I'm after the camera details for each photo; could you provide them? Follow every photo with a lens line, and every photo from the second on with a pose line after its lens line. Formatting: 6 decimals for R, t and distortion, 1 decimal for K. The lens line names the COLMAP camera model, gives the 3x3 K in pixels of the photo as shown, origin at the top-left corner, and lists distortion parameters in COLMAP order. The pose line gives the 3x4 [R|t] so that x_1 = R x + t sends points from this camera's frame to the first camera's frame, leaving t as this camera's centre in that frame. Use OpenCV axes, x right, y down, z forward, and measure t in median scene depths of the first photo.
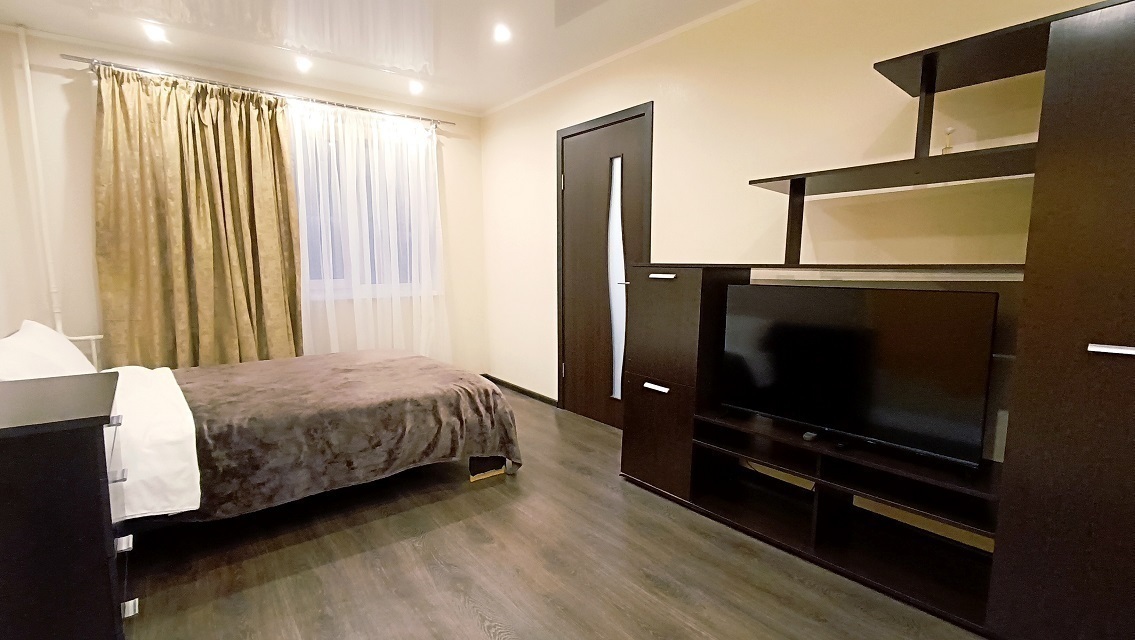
lens RADIAL K [[516.0, 0, 574.7], [0, 516.0, 322.9], [0, 0, 1]] dist [0.000958, -0.004603]
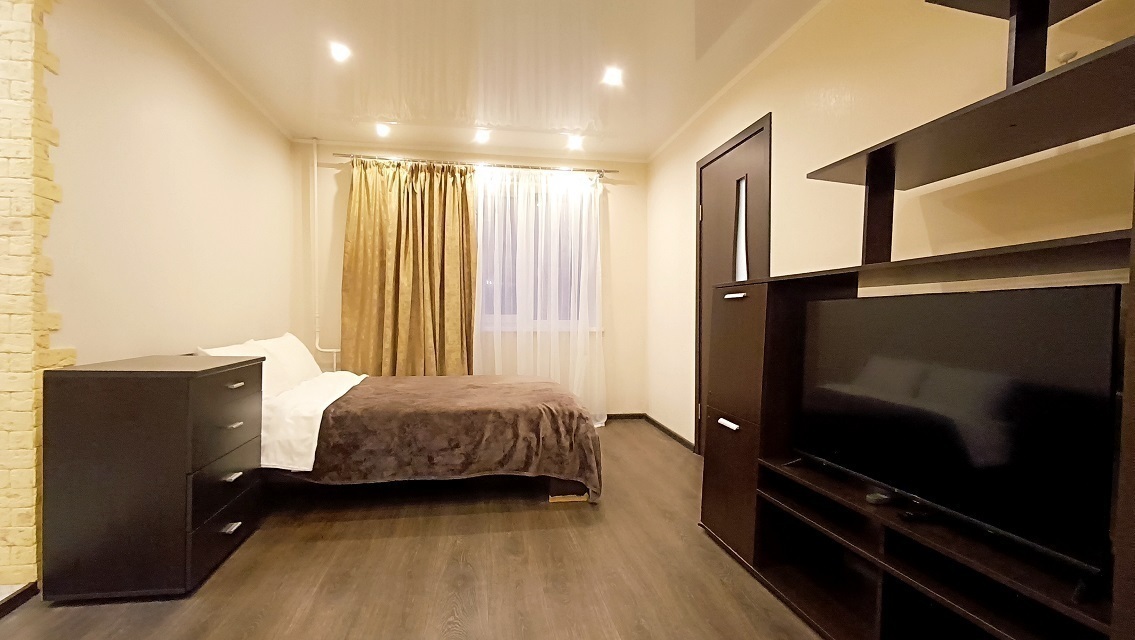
lens RADIAL K [[516.0, 0, 574.7], [0, 516.0, 322.9], [0, 0, 1]] dist [0.000958, -0.004603]
pose [[0.881302, 0.011093, -0.472424, 0.320330], [-0.063209, 0.993508, -0.094588, 0.051859], [0.468308, 0.113222, 0.876281, 0.097741]]
